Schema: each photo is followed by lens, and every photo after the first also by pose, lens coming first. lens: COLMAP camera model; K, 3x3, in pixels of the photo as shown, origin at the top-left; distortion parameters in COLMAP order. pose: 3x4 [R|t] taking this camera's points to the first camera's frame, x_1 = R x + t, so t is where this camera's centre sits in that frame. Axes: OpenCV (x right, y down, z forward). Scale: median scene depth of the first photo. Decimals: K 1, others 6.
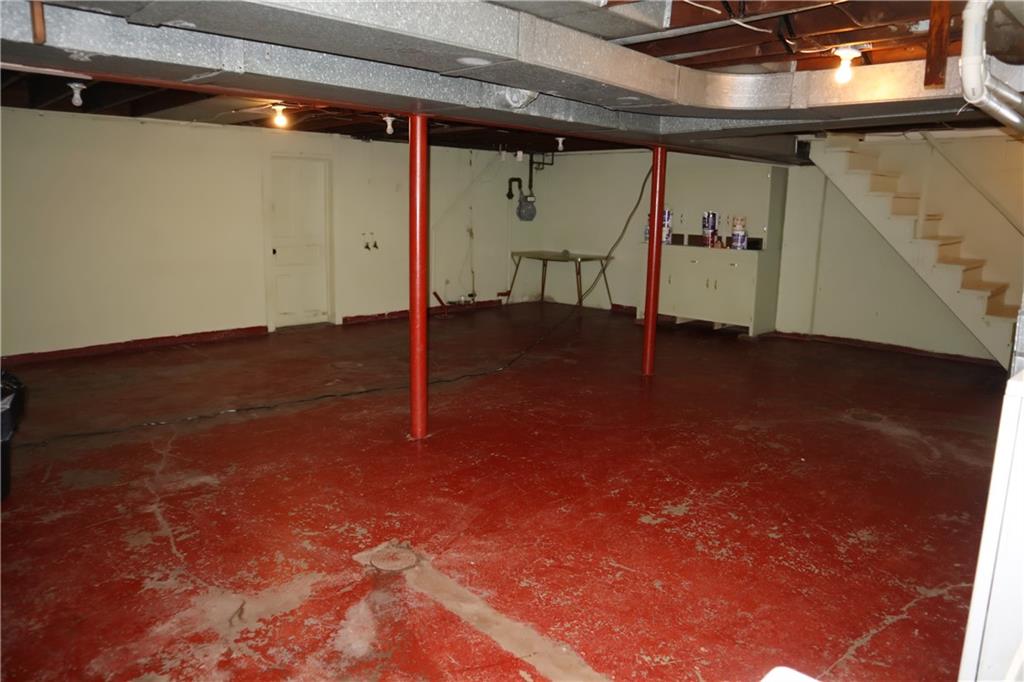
lens RADIAL K [[710.0, 0, 510.2], [0, 710.0, 337.0], [0, 0, 1]] dist [-0.126907, 0.080434]
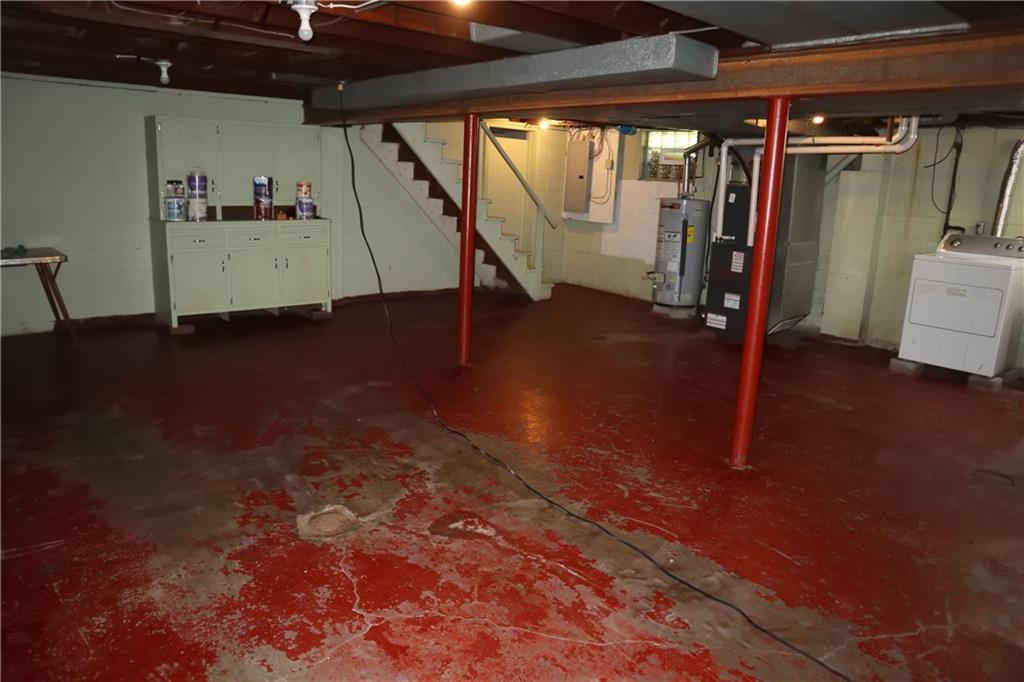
lens RADIAL K [[710.0, 0, 510.2], [0, 710.0, 337.0], [0, 0, 1]] dist [-0.126907, 0.080434]
pose [[0.058187, -0.231868, 0.971005, -0.843853], [0.142332, 0.964644, 0.221820, -0.216605], [-0.988107, 0.125298, 0.089132, 1.048086]]
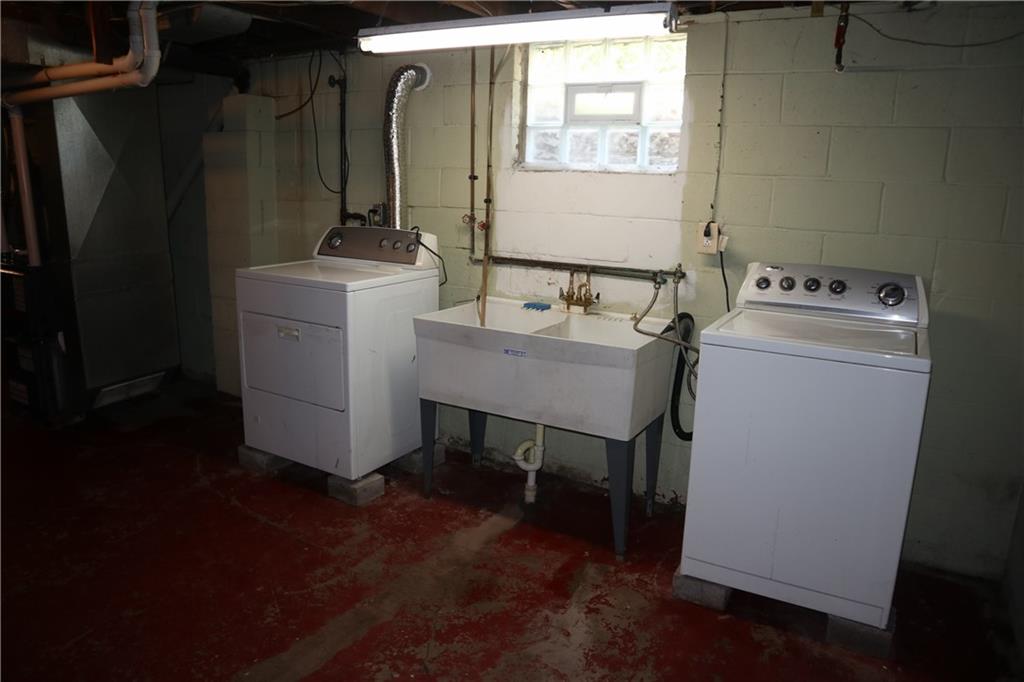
lens RADIAL K [[710.0, 0, 510.2], [0, 710.0, 337.0], [0, 0, 1]] dist [-0.126907, 0.080434]
pose [[-0.264131, -0.240795, 0.933945, -0.356410], [0.146923, 0.946987, 0.285709, -0.087590], [-0.953231, 0.212682, -0.214750, 0.358049]]
